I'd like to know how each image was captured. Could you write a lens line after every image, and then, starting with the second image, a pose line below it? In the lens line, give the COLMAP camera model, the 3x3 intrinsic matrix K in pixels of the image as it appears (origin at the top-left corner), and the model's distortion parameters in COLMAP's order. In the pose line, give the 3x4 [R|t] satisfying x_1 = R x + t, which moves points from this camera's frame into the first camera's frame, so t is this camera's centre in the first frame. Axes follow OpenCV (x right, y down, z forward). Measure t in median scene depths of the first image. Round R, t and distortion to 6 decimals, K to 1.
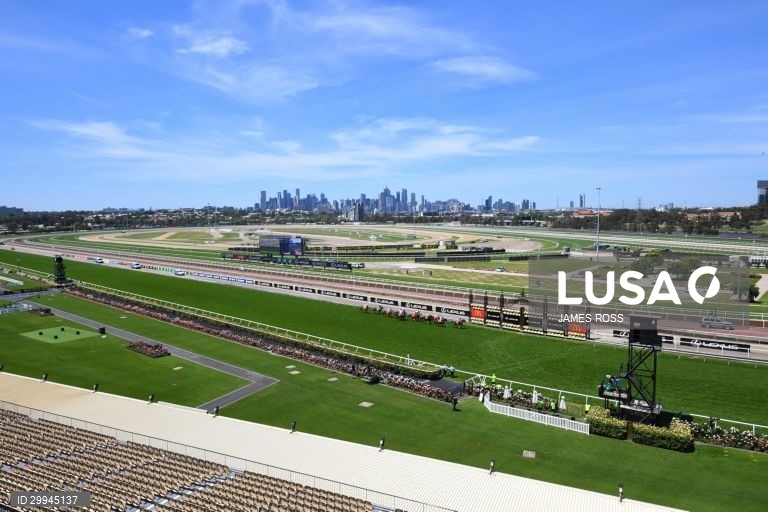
lens RADIAL K [[544.8, 0, 384.0], [0, 544.8, 256.0], [0, 0, 1]] dist [-0.003240, -0.000906]
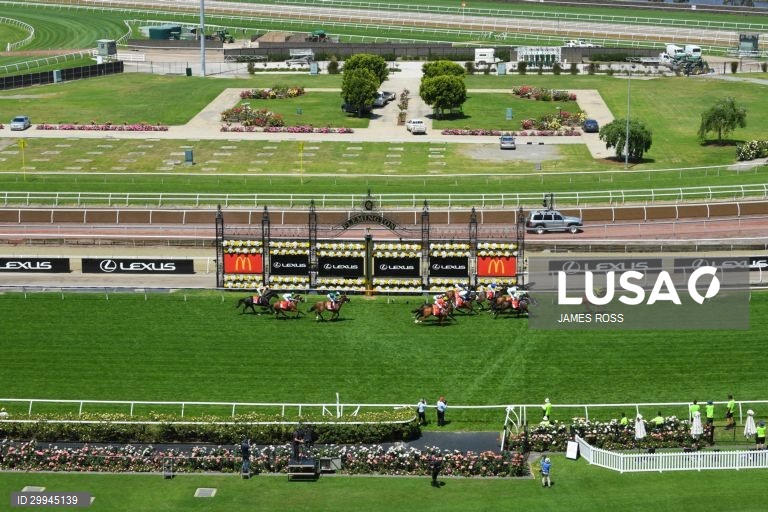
lens RADIAL K [[1722.8, 0, 384.0], [0, 1722.8, 256.0], [0, 0, 1]] dist [0.034038, 0.223040]
pose [[0.729104, -0.136161, 0.670721, -0.650795], [0.036478, 0.986348, 0.160583, -0.105774], [-0.683430, -0.092615, 0.724117, 0.040135]]
